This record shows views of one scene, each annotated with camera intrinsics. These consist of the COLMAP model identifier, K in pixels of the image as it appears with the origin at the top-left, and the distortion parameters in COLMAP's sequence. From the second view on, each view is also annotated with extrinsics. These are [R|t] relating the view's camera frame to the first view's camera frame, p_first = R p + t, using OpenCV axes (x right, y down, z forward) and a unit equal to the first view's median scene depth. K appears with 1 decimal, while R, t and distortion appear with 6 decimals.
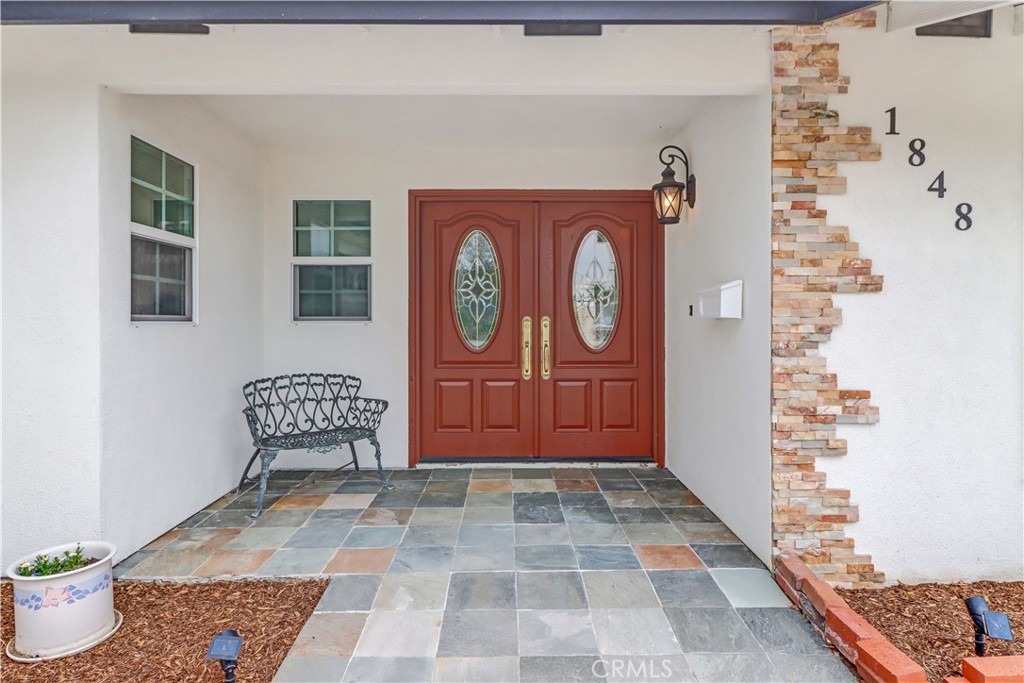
lens RADIAL K [[595.2, 0, 523.8], [0, 595.2, 319.1], [0, 0, 1]] dist [0.018319, -0.001830]
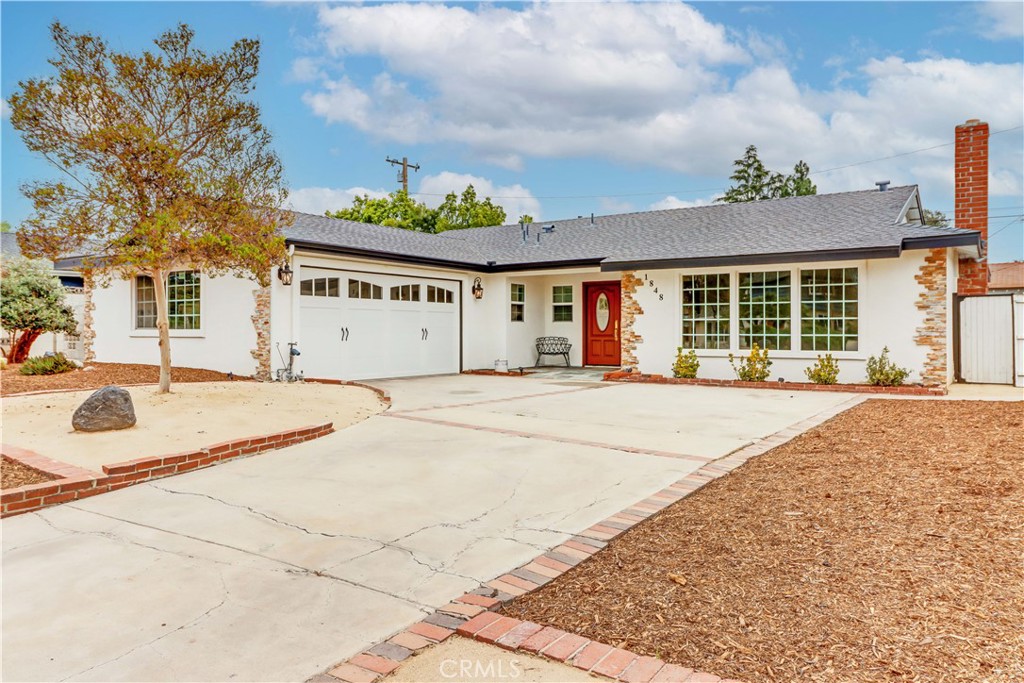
lens RADIAL K [[712.9, 0, 512.1], [0, 712.9, 337.9], [0, 0, 1]] dist [-0.000394, -0.000075]
pose [[0.817901, 0.009463, -0.575281, 1.940724], [-0.003653, 0.999930, 0.011255, 0.053133], [0.575348, -0.007104, 0.817878, -2.700649]]
